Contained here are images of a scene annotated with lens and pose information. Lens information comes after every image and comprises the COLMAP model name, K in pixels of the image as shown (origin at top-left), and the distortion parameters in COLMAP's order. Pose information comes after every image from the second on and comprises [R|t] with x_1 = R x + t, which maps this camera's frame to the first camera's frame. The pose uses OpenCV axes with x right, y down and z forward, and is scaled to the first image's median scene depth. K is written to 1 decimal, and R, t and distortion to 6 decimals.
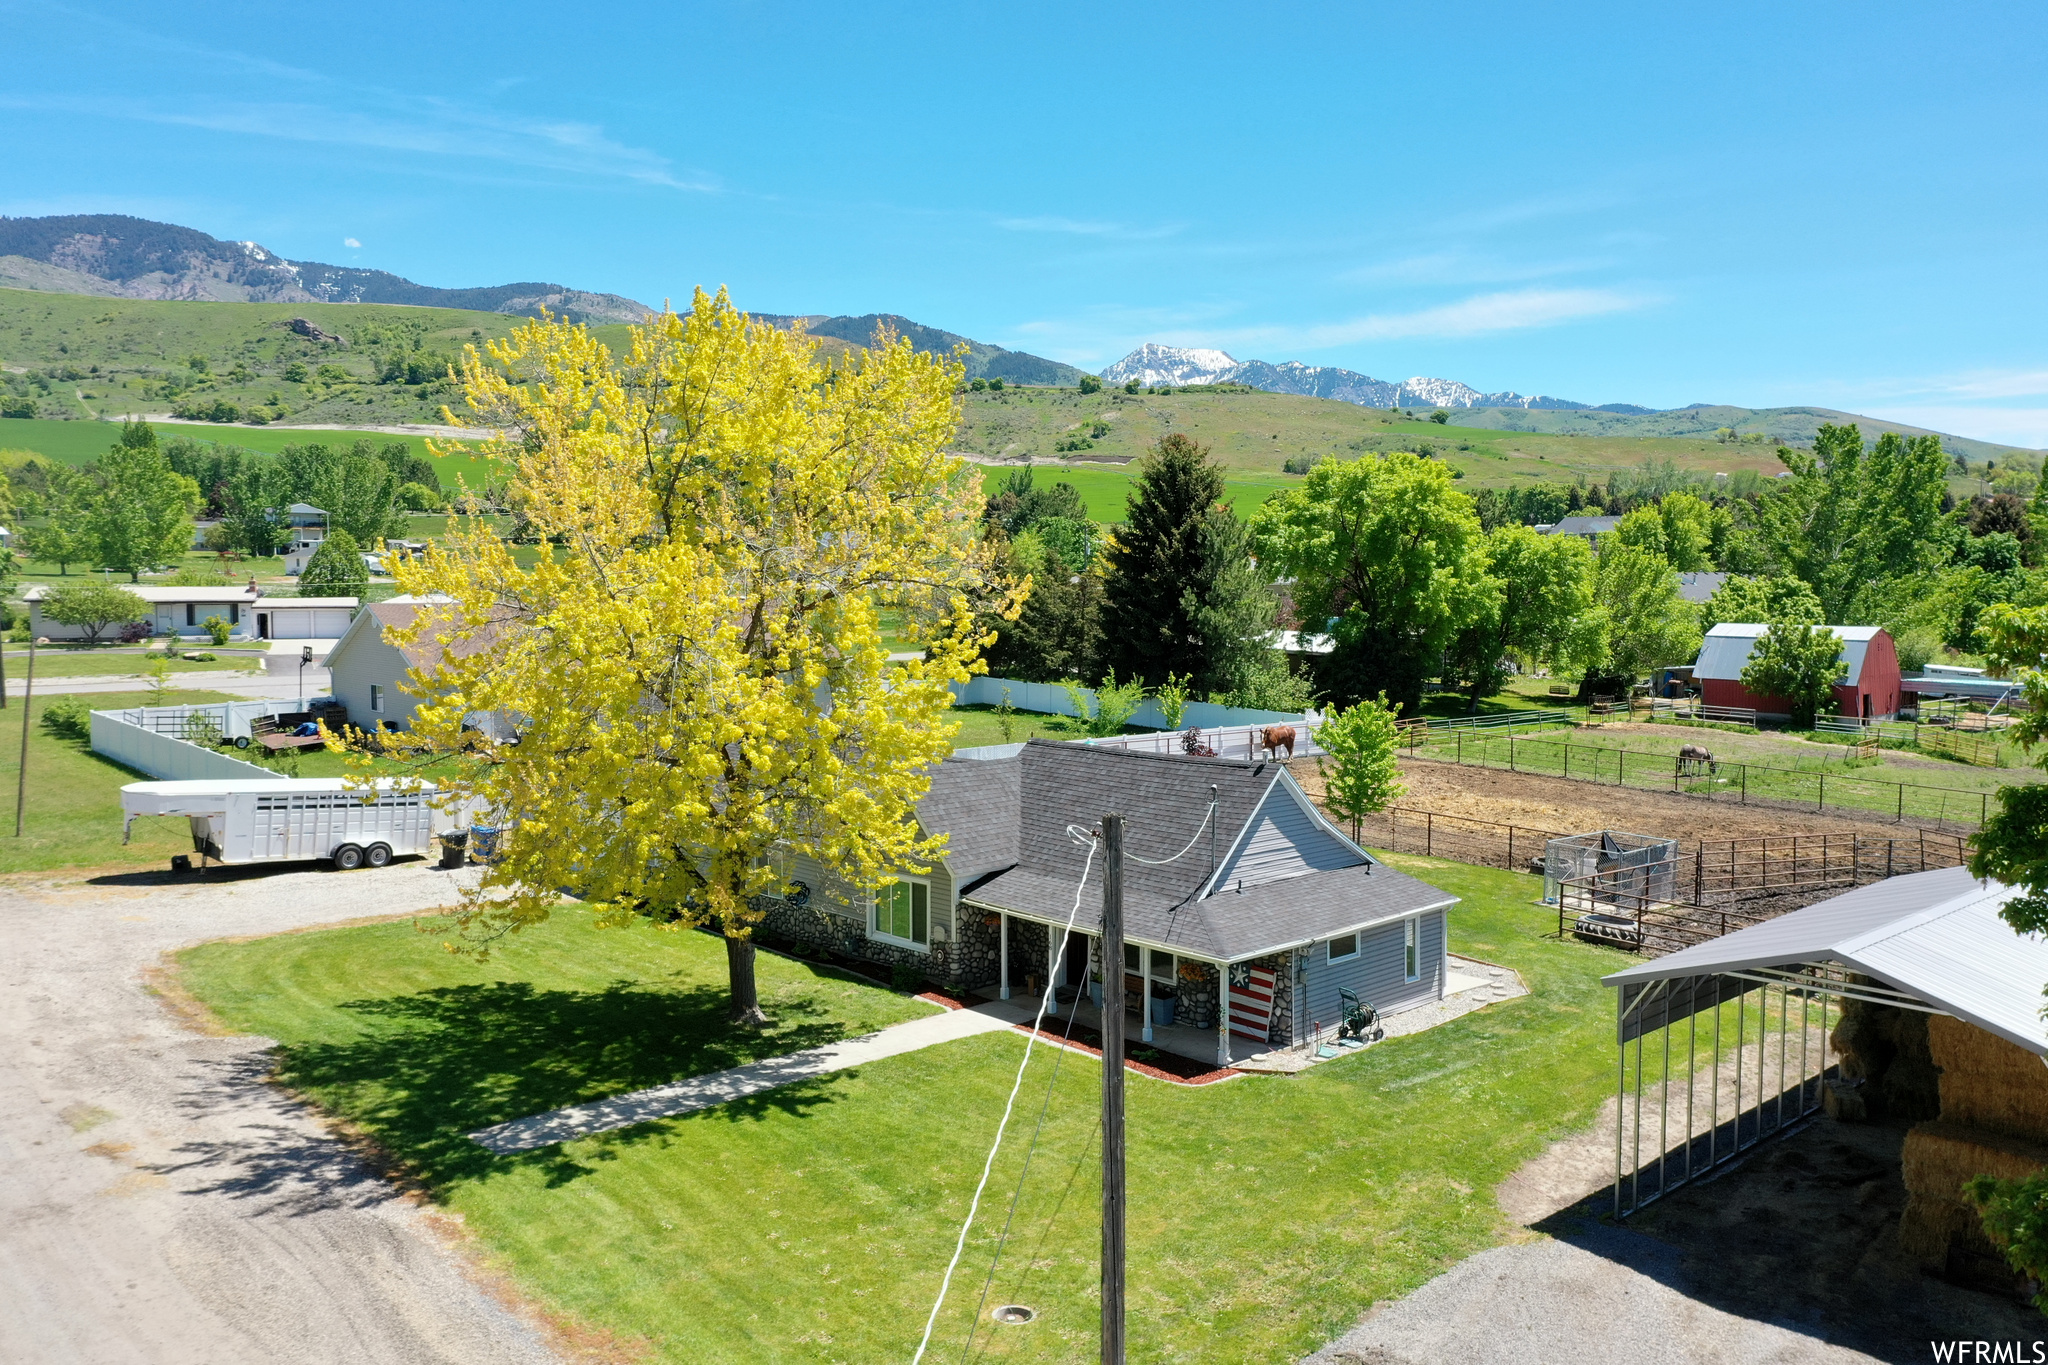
lens RADIAL K [[1626.1, 0, 1019.7], [0, 1626.1, 679.4], [0, 0, 1]] dist [0.005415, 0.007595]
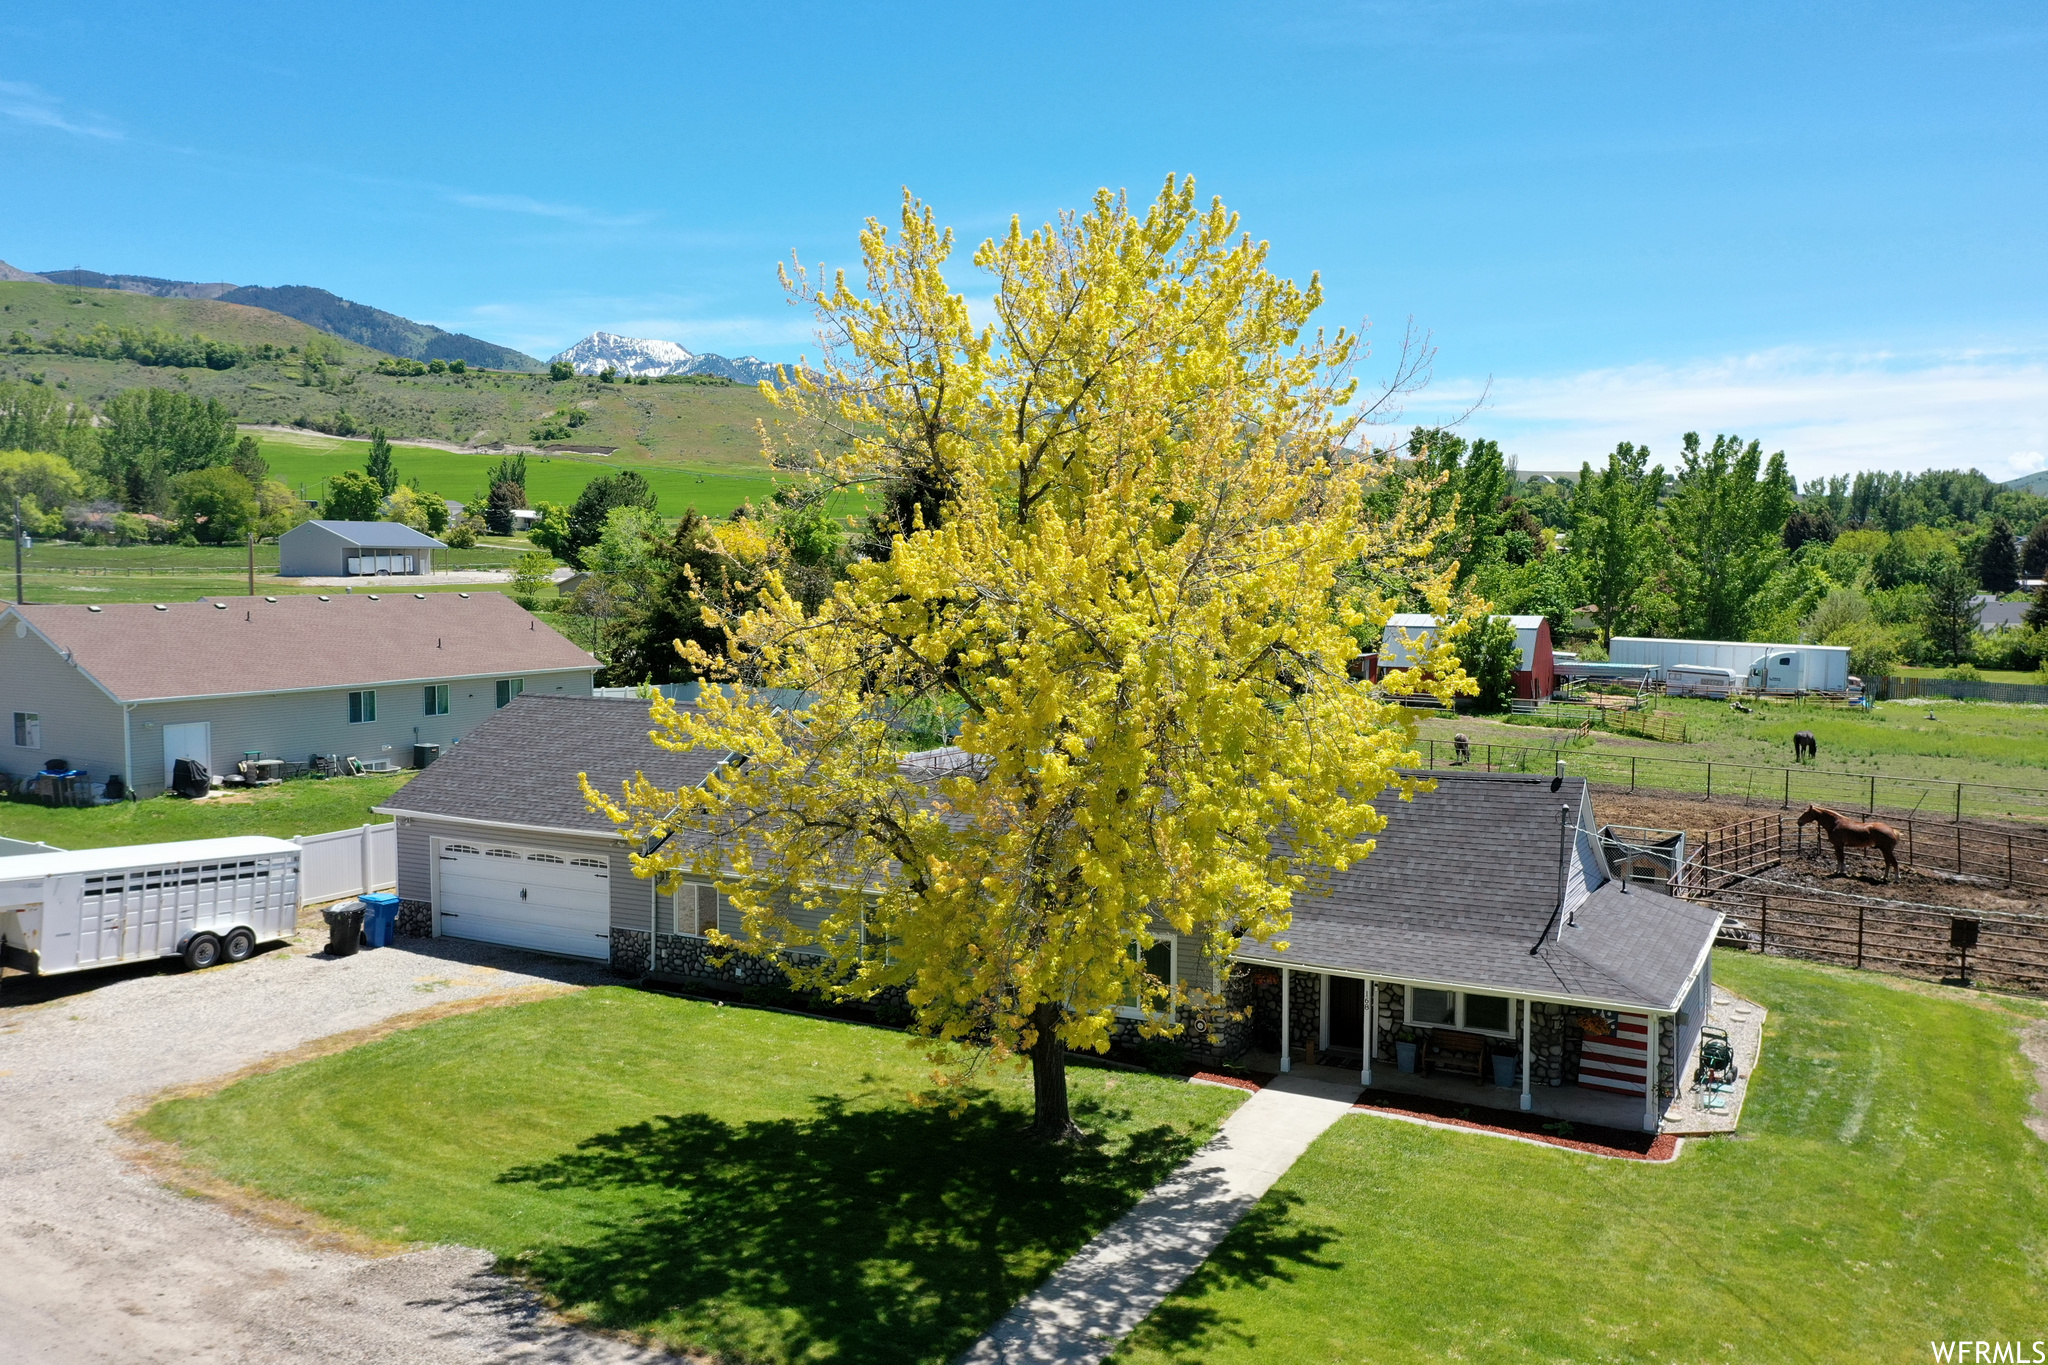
lens RADIAL K [[1626.1, 0, 1019.7], [0, 1626.1, 679.4], [0, 0, 1]] dist [0.005415, 0.007595]
pose [[0.946180, -0.023463, 0.322789, -0.432730], [0.022554, 0.999724, 0.006554, -0.014235], [-0.322854, 0.001079, 0.946448, 0.270673]]
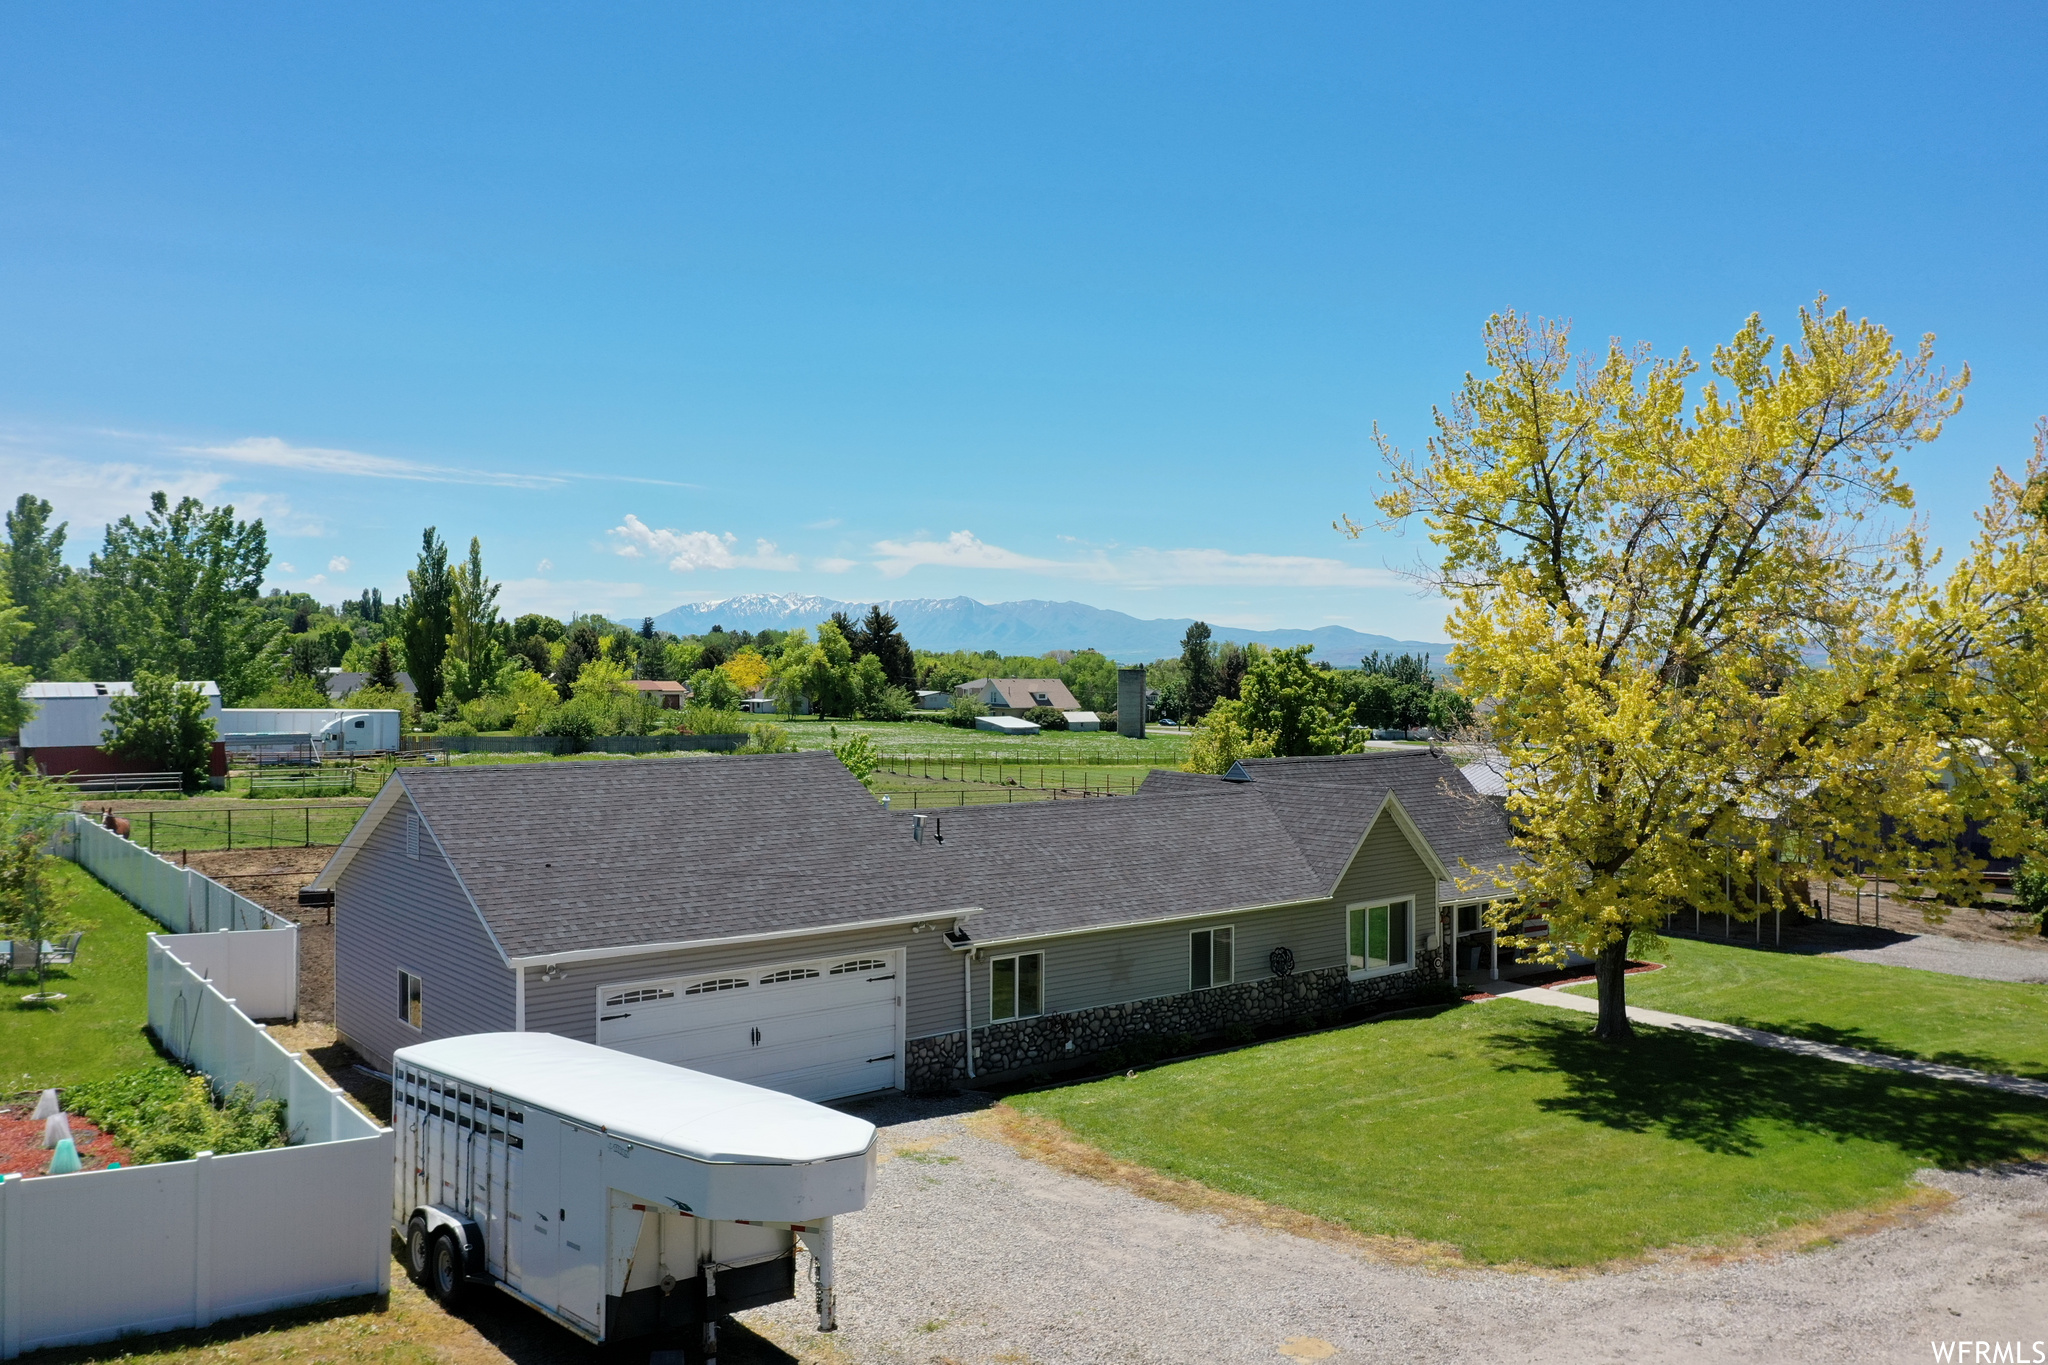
lens RADIAL K [[1626.1, 0, 1019.7], [0, 1626.1, 679.4], [0, 0, 1]] dist [0.005415, 0.007595]
pose [[0.091035, -0.016873, 0.995705, -1.170806], [0.065031, 0.997823, 0.010963, -0.037227], [-0.993722, 0.063754, 0.091934, 1.255255]]
